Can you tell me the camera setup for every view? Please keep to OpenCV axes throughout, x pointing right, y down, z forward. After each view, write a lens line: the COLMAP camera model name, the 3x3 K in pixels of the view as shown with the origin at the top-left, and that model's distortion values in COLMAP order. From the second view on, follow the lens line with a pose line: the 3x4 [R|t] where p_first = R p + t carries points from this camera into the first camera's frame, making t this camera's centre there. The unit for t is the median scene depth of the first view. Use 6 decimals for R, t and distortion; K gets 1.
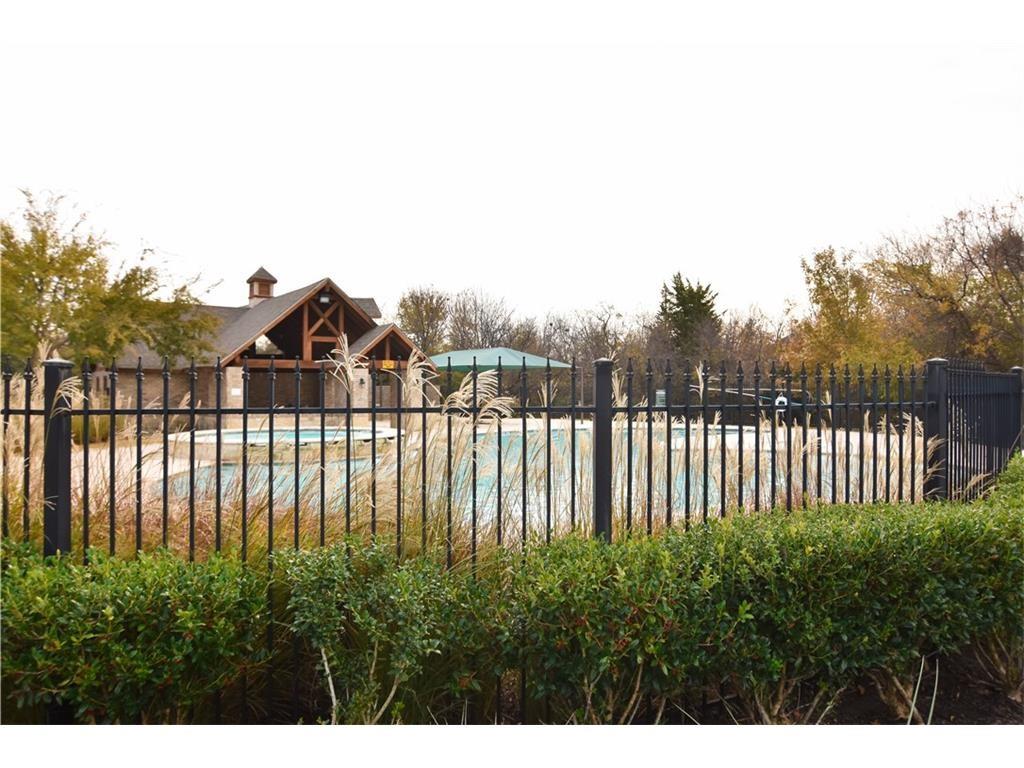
lens RADIAL K [[708.9, 0, 512.0], [0, 708.9, 384.0], [0, 0, 1]] dist [-0.000379, -0.000625]
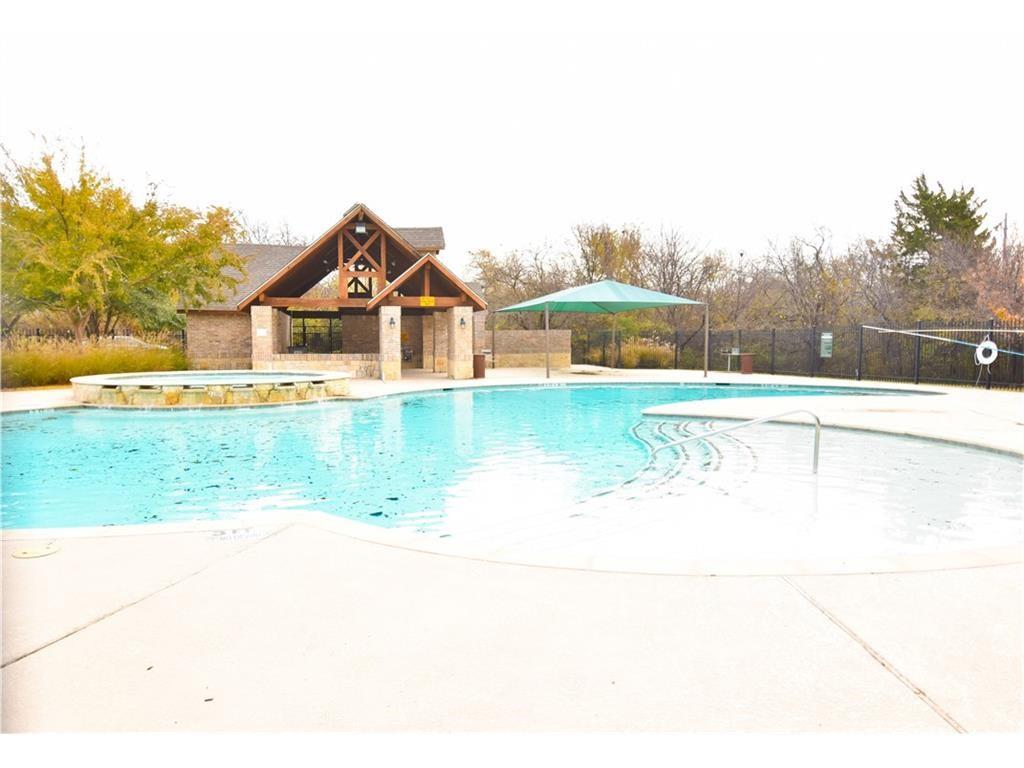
lens RADIAL K [[708.9, 0, 512.0], [0, 708.9, 384.0], [0, 0, 1]] dist [-0.000379, -0.000625]
pose [[0.904389, 0.028455, -0.425760, 0.285748], [-0.000205, 0.997803, 0.066251, 0.015446], [0.426710, -0.059829, 0.902407, 0.259379]]
